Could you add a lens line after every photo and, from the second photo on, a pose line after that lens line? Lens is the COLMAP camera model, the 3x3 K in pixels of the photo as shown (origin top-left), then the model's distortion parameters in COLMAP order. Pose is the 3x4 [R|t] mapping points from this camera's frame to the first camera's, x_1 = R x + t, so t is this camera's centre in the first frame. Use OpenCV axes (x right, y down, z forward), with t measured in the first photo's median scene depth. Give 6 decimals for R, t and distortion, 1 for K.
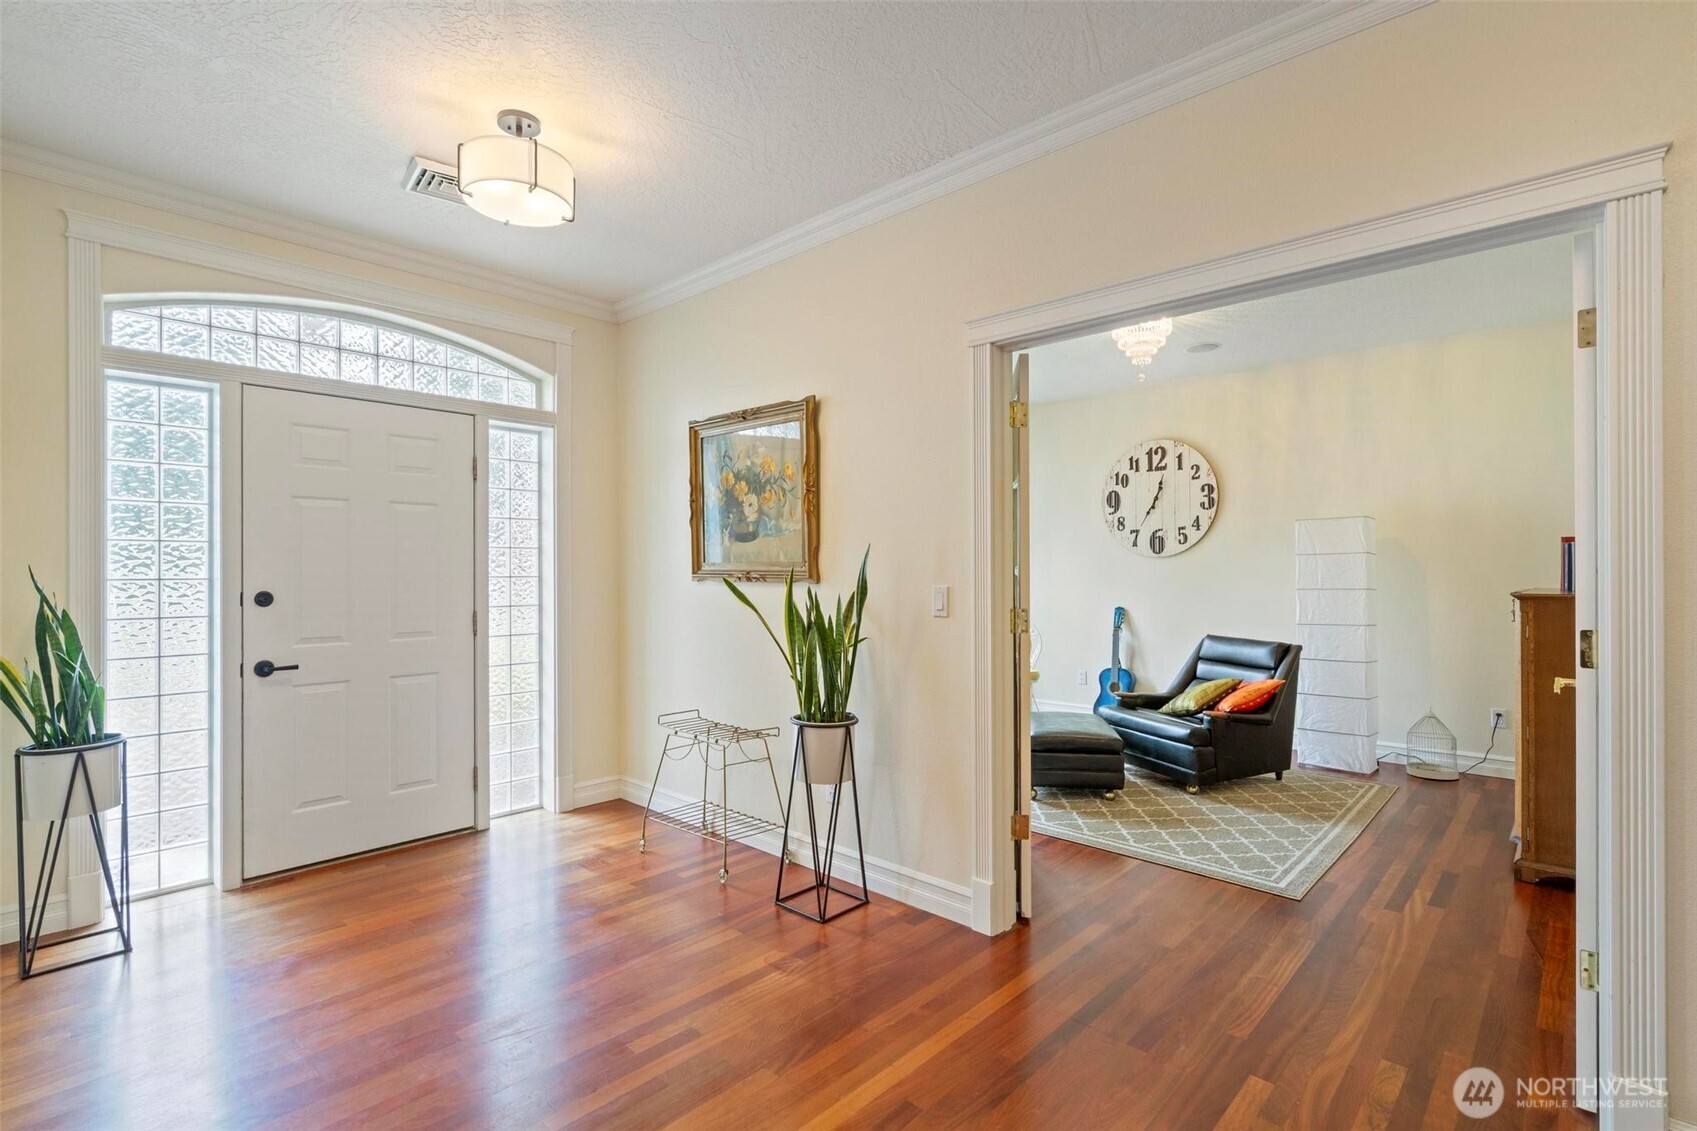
lens RADIAL K [[779.8, 0, 855.6], [0, 779.8, 558.8], [0, 0, 1]] dist [-0.007733, 0.000903]
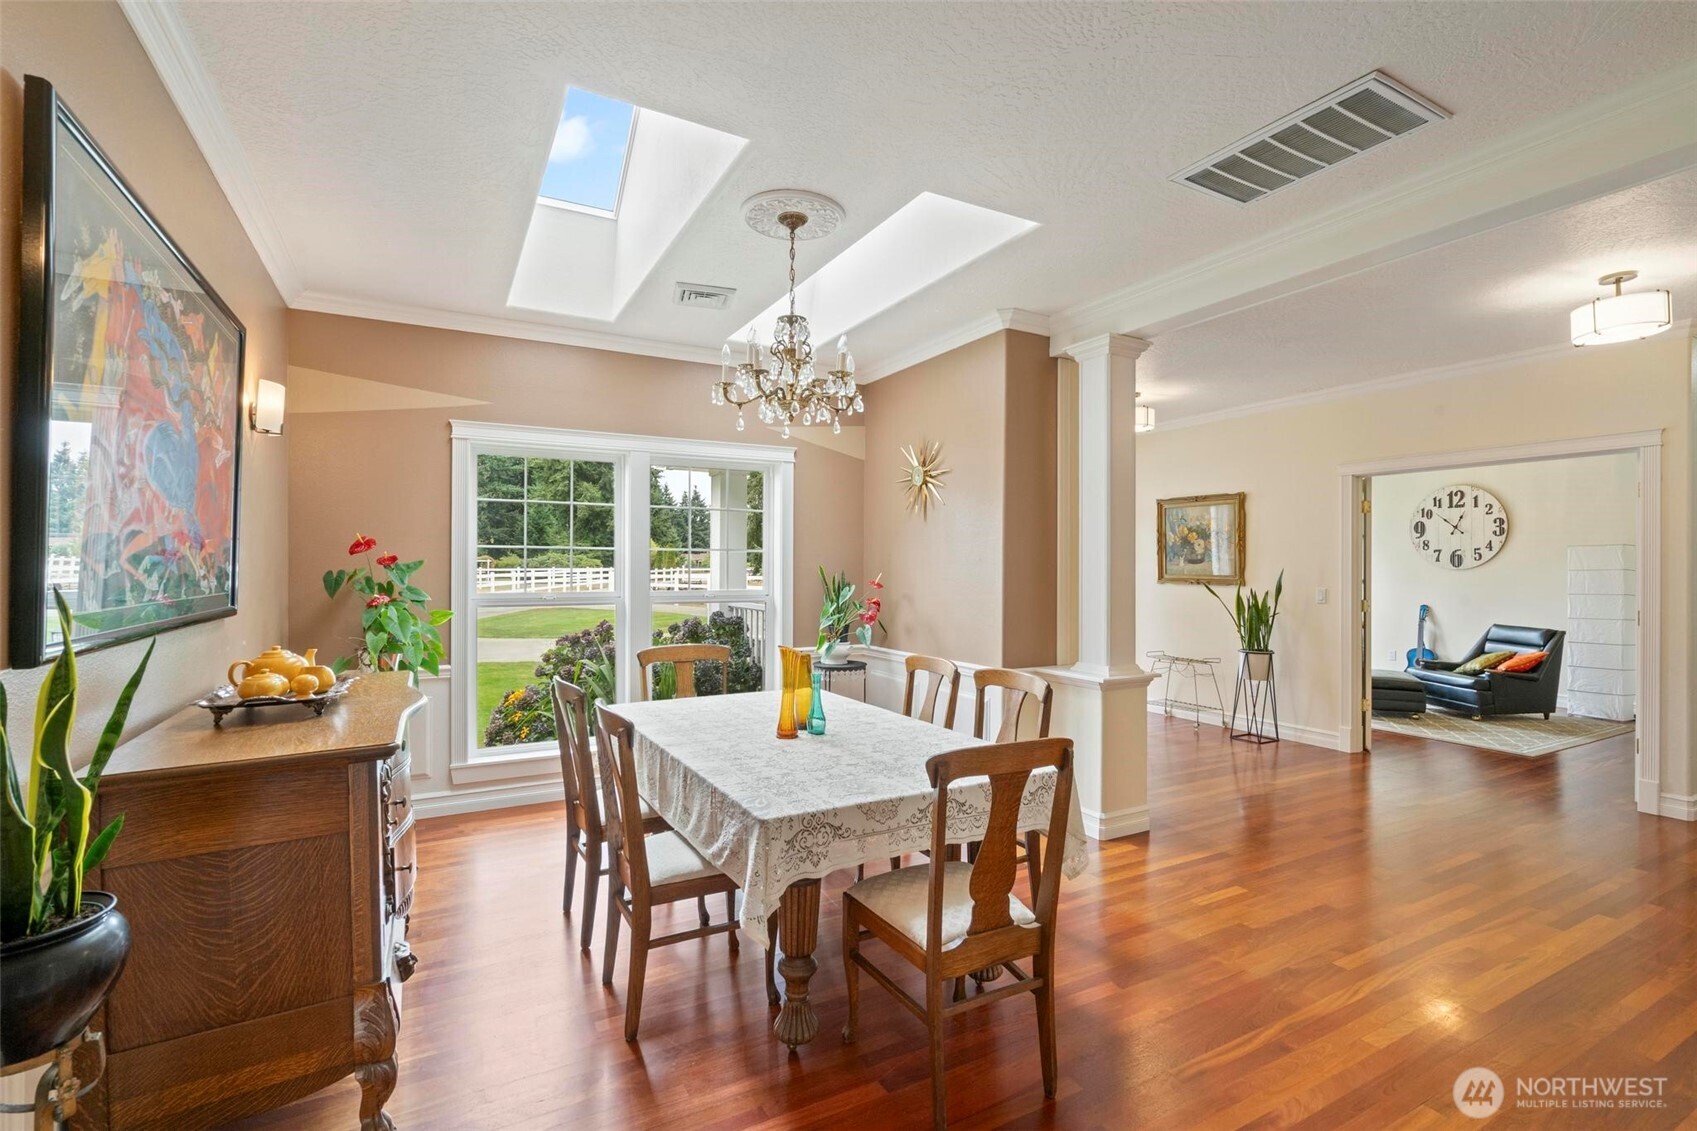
lens RADIAL K [[779.8, 0, 844.7], [0, 779.8, 562.3], [0, 0, 1]] dist [-0.007733, 0.000903]
pose [[0.949799, 0.004319, -0.312831, -0.285084], [-0.002291, 0.999974, 0.006849, -0.029108], [0.312853, -0.005788, 0.949784, -0.866607]]
